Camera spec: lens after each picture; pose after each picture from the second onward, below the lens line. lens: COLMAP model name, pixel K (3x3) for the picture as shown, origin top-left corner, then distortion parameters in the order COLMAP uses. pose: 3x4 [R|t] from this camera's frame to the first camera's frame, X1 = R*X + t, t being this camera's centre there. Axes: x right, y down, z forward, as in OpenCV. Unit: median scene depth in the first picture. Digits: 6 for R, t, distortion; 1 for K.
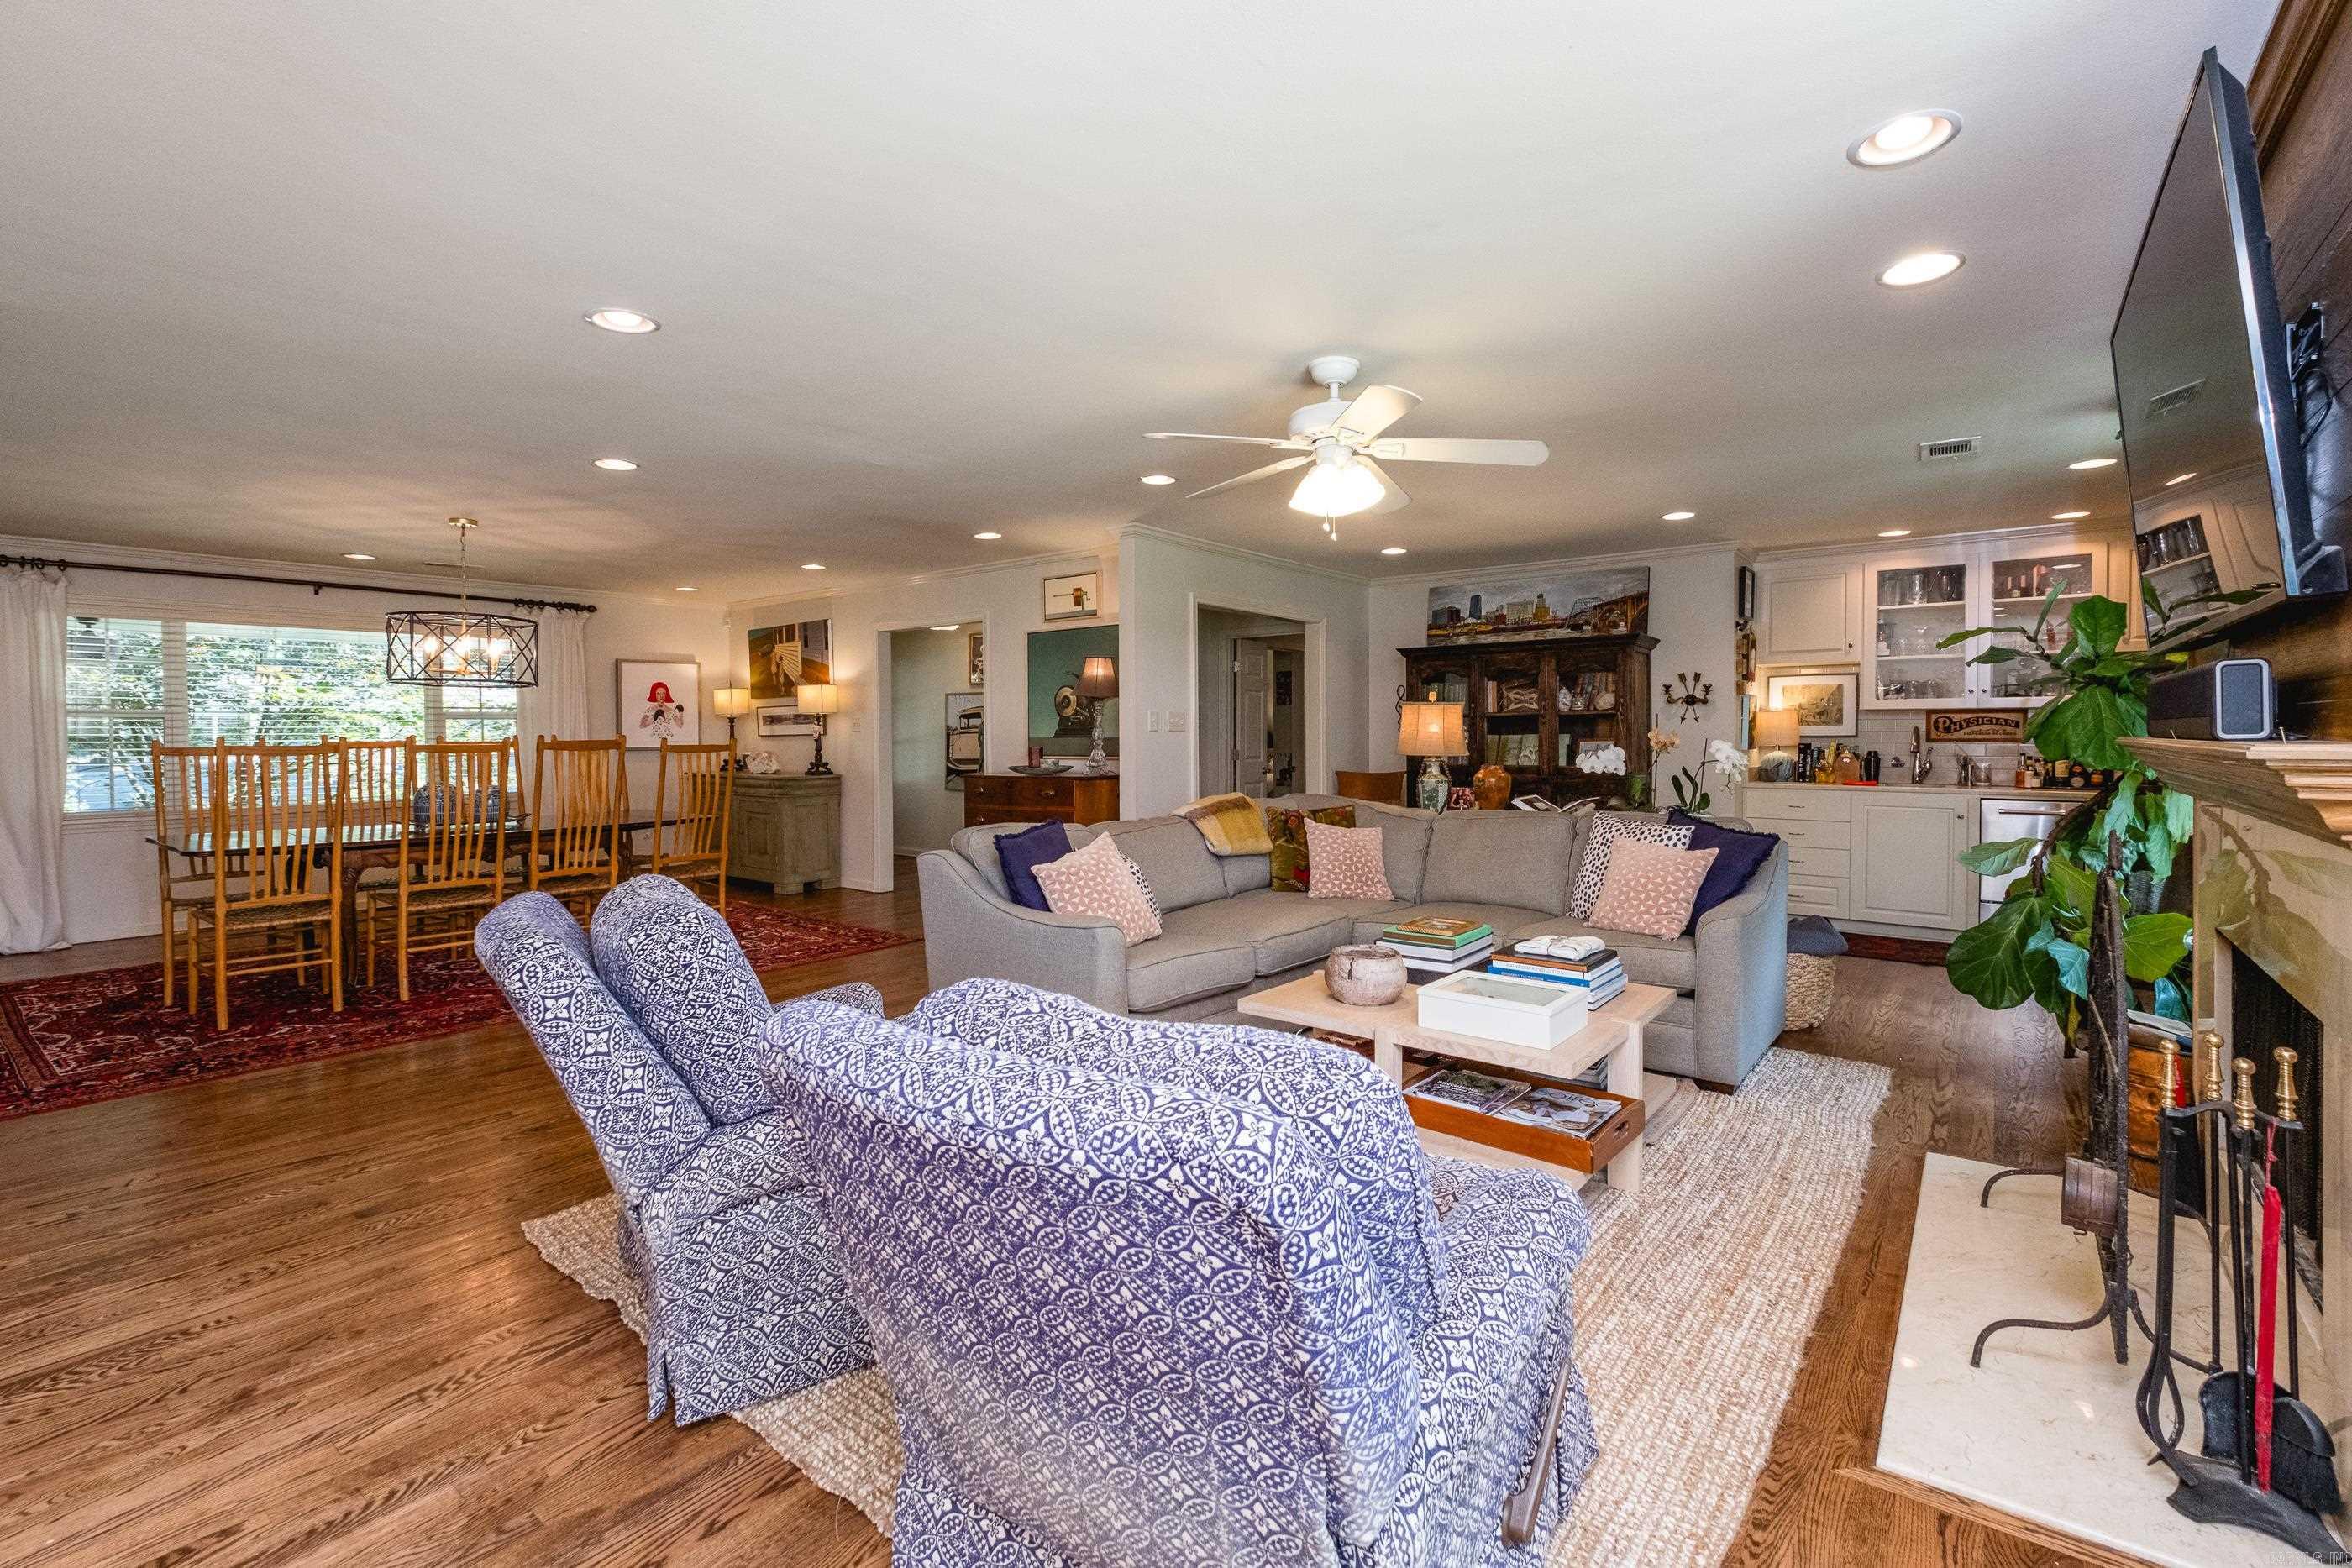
lens RADIAL K [[1024.4, 0, 1168.8], [0, 1024.4, 738.9], [0, 0, 1]] dist [0.007088, -0.003189]
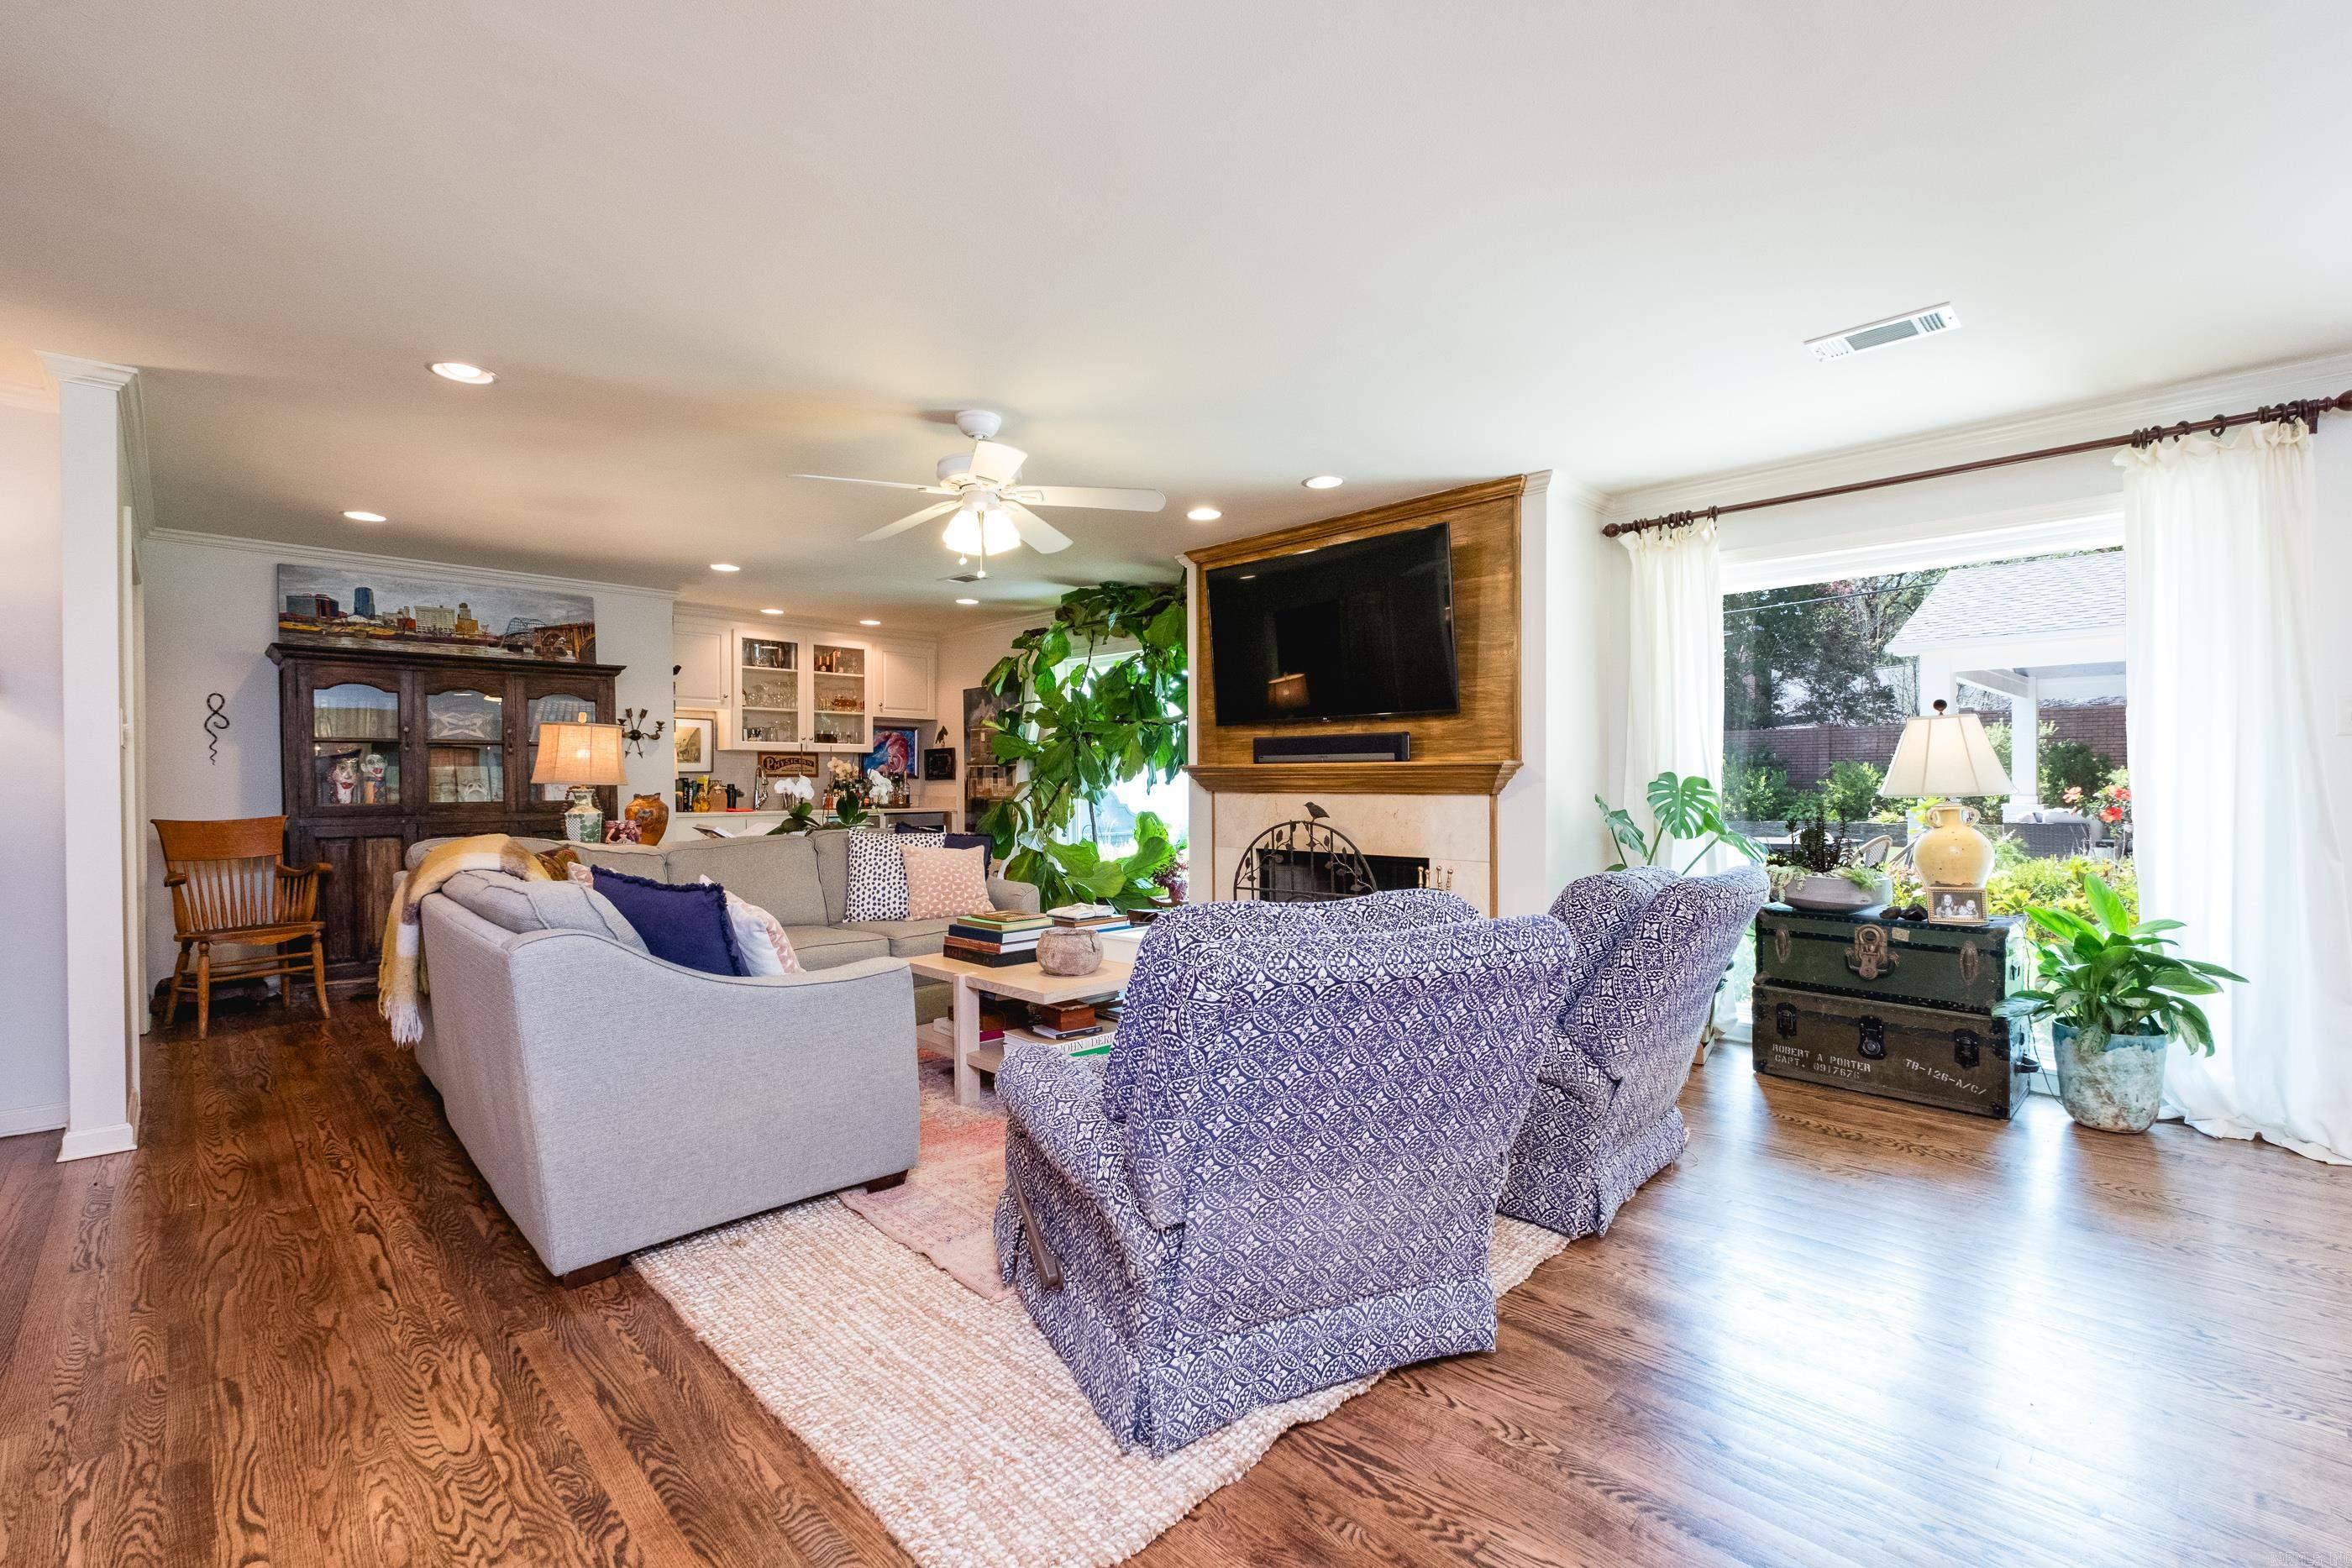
lens RADIAL K [[1024.4, 0, 1169.8], [0, 1024.4, 783.8], [0, 0, 1]] dist [0.007088, -0.003189]
pose [[0.116702, -0.001800, 0.993165, -0.445344], [0.006838, 0.999976, 0.001009, 0.013812], [-0.993143, 0.006673, 0.116711, 0.329561]]
